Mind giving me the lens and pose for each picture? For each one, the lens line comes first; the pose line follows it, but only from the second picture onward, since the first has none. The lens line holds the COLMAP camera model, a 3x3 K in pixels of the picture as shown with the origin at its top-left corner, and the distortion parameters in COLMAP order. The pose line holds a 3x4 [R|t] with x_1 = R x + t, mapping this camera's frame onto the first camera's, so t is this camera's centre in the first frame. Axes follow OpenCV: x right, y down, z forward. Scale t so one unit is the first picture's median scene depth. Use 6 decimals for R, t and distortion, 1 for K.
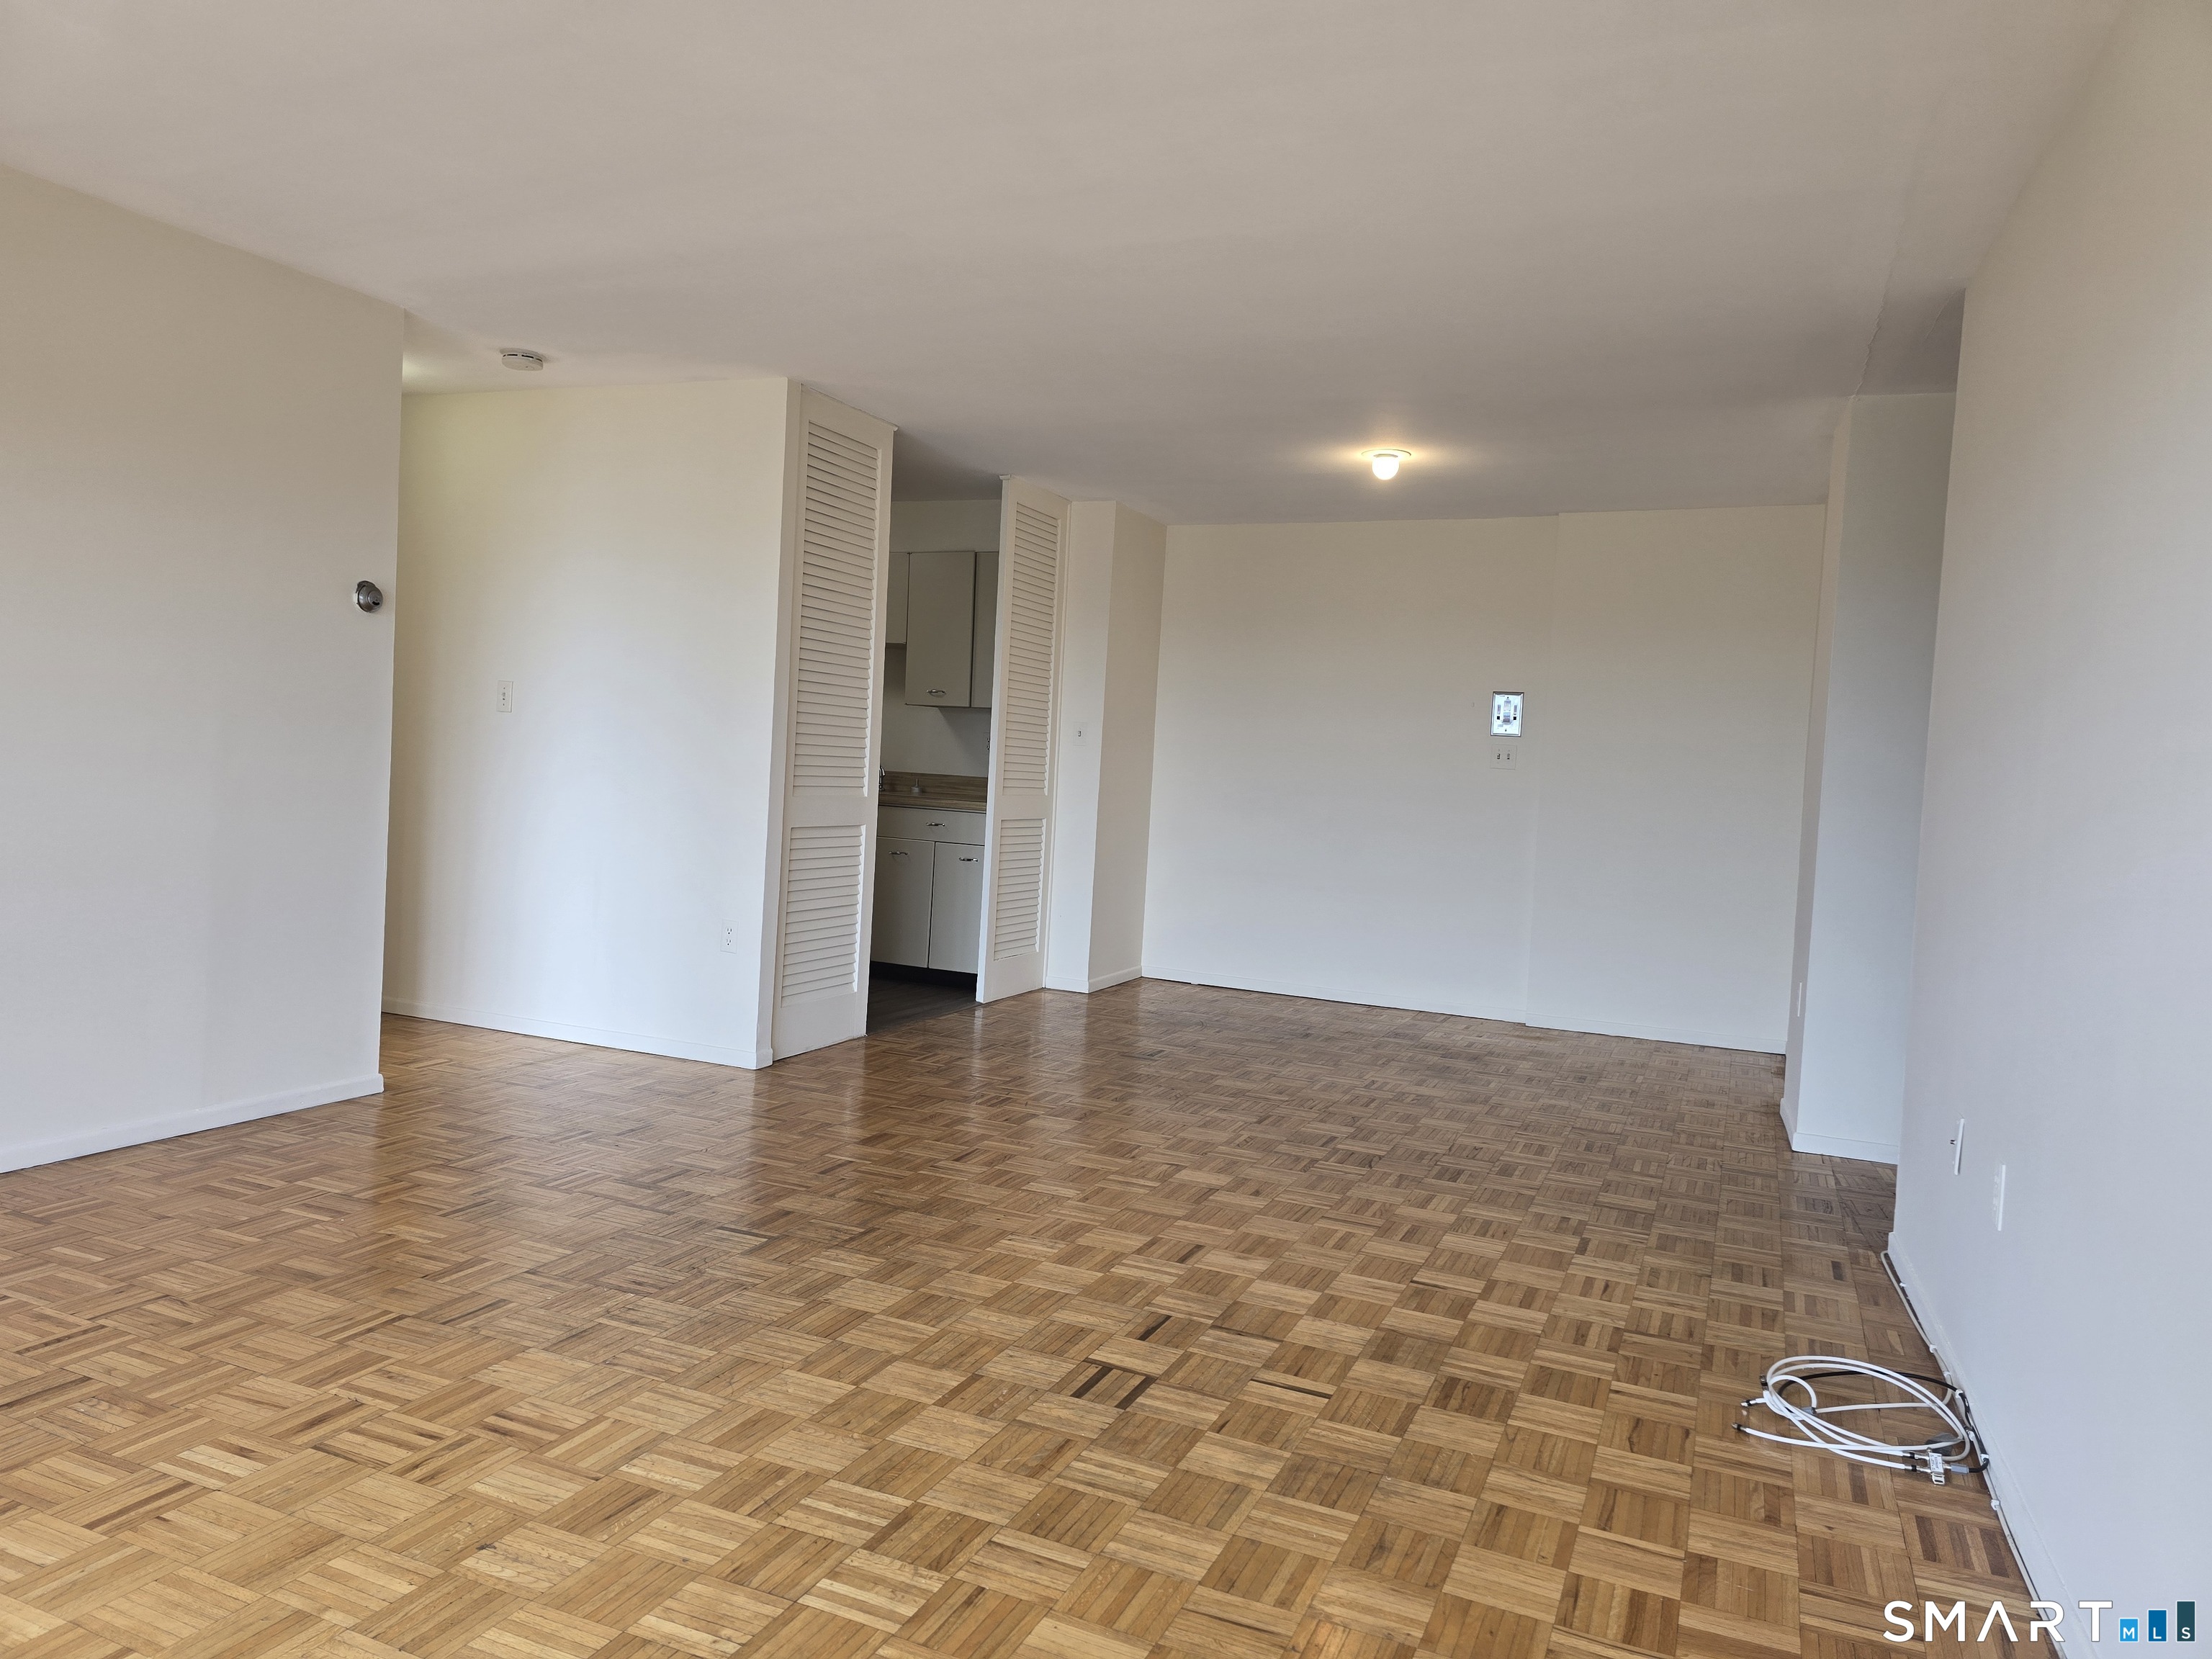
lens RADIAL K [[1473.7, 0, 1106.0], [0, 1473.7, 829.5], [0, 0, 1]] dist [0.085989, 0.000793]
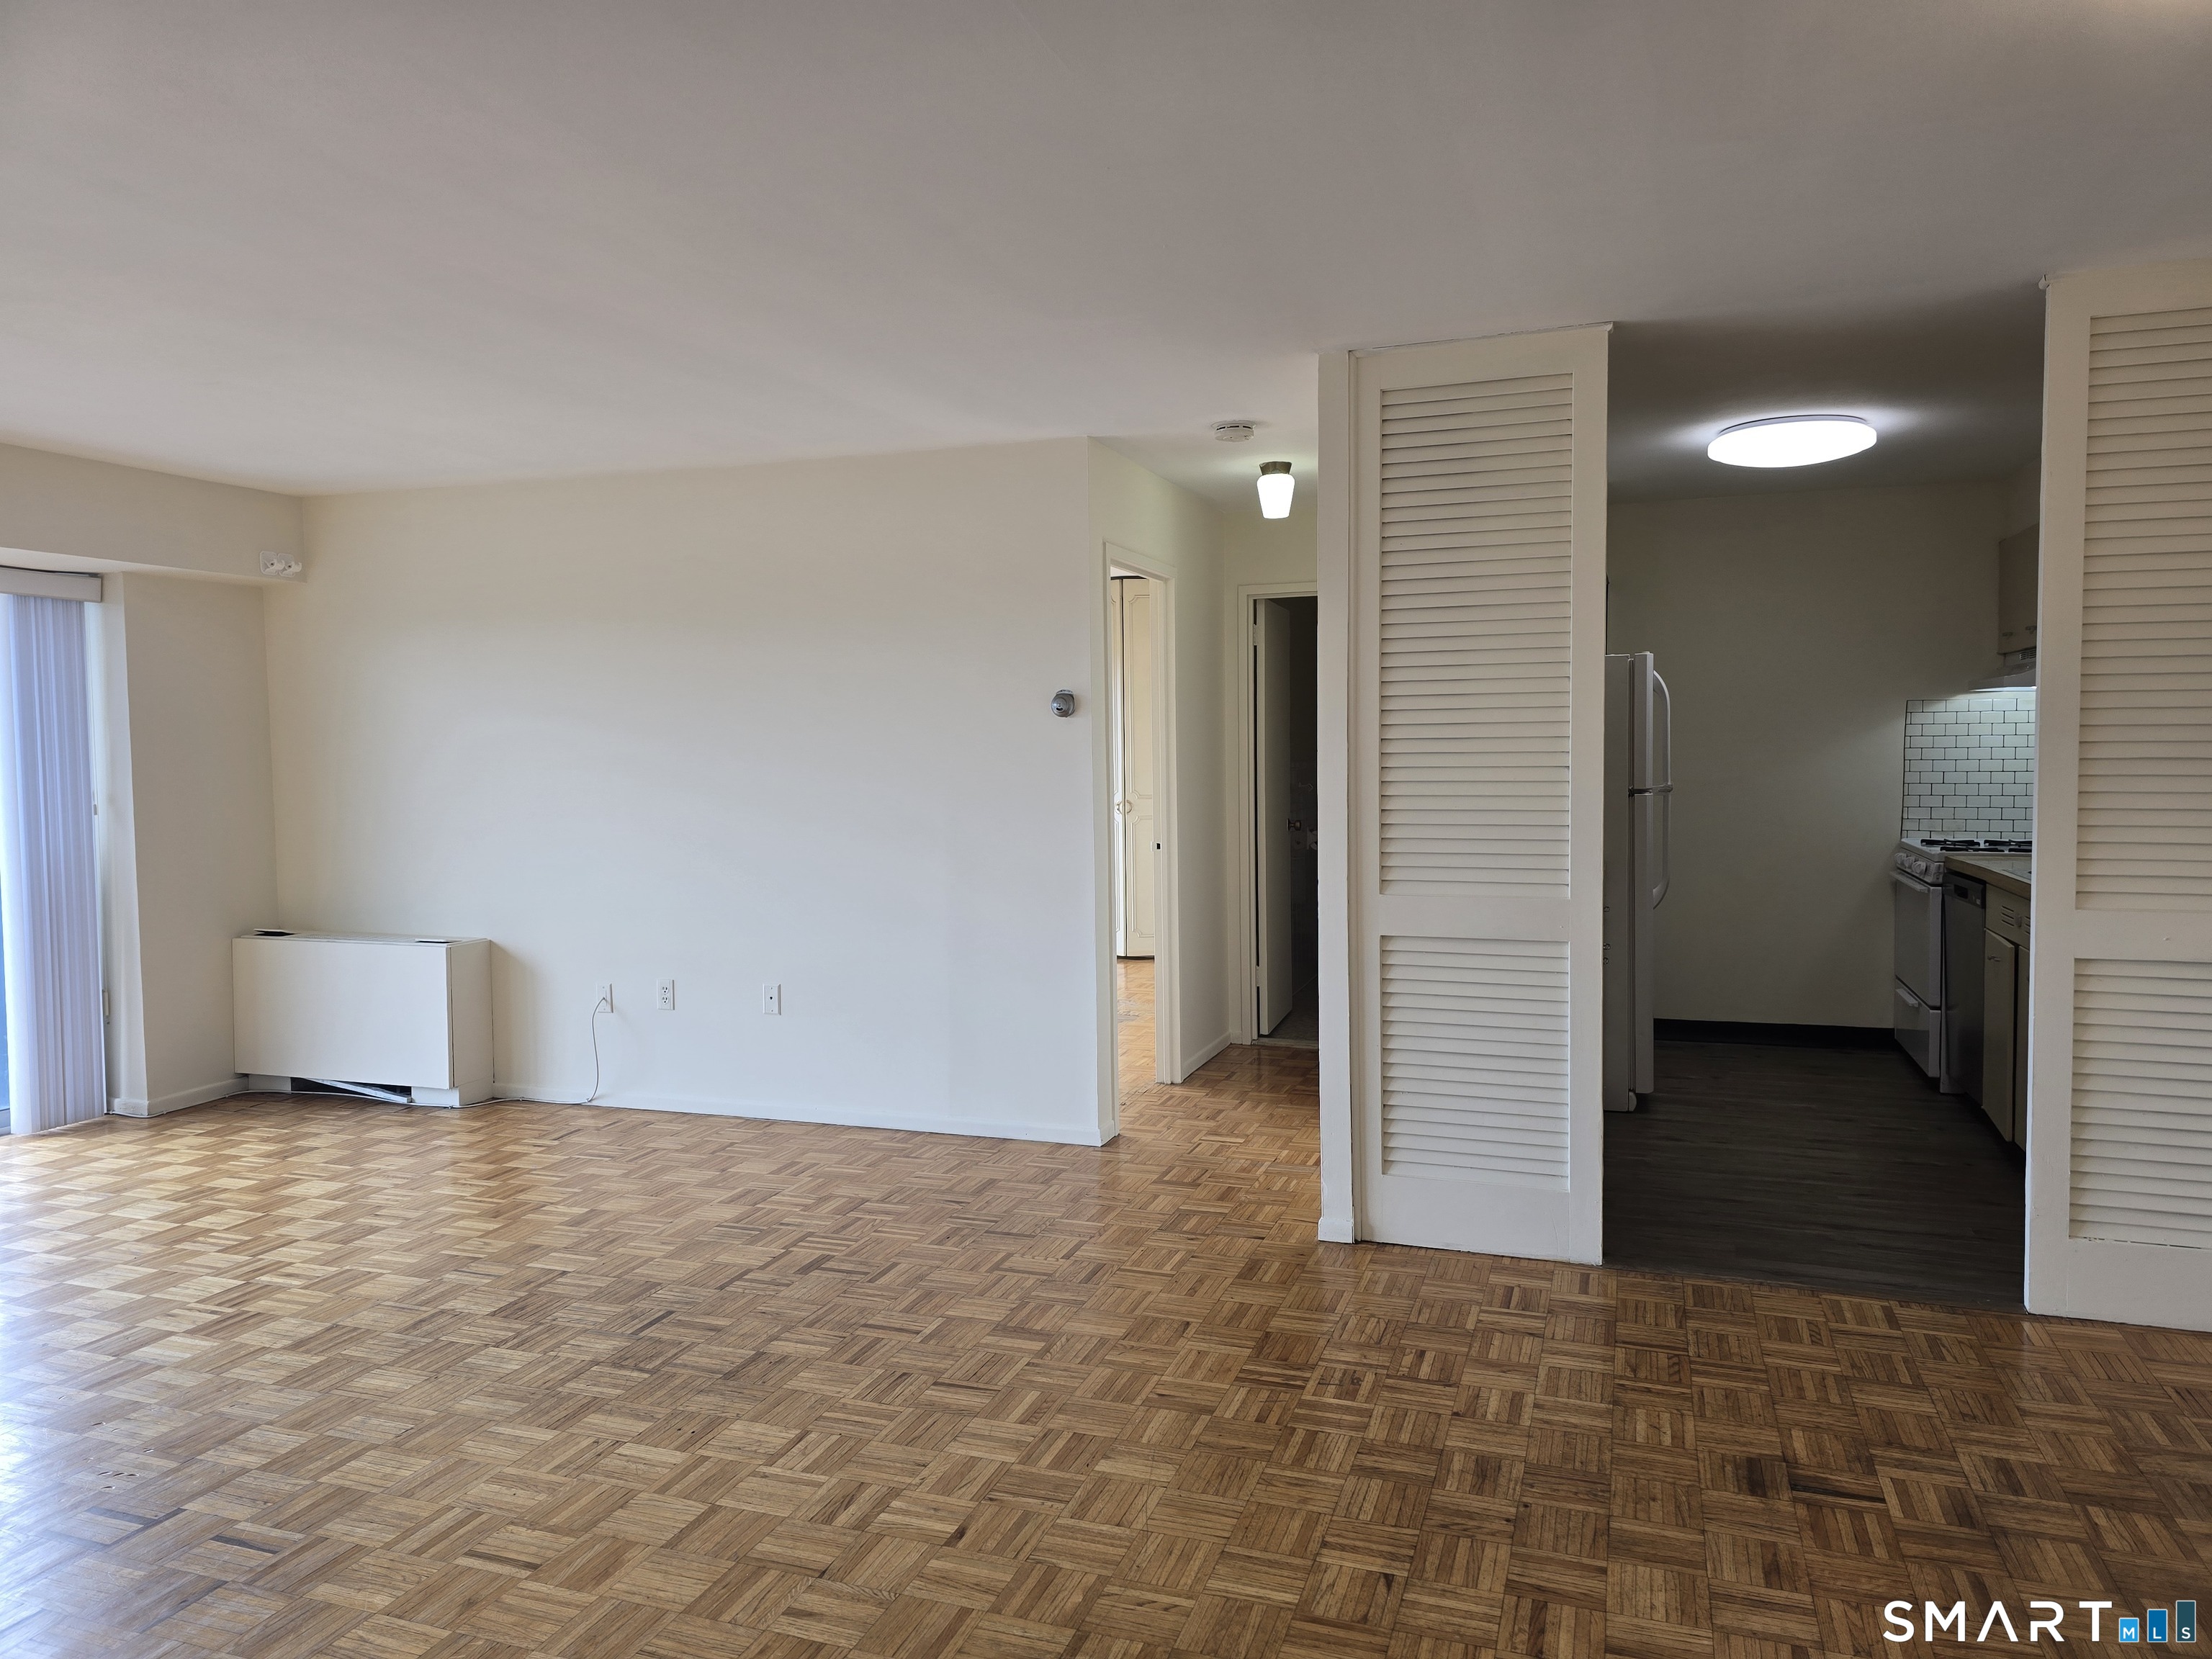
lens RADIAL K [[1473.7, 0, 1106.0], [0, 1473.7, 829.5], [0, 0, 1]] dist [0.085989, 0.000793]
pose [[0.078068, -0.002210, -0.996946, 0.622244], [-0.033584, 0.999424, -0.004845, -0.055189], [0.996382, 0.033860, 0.077949, 0.946520]]
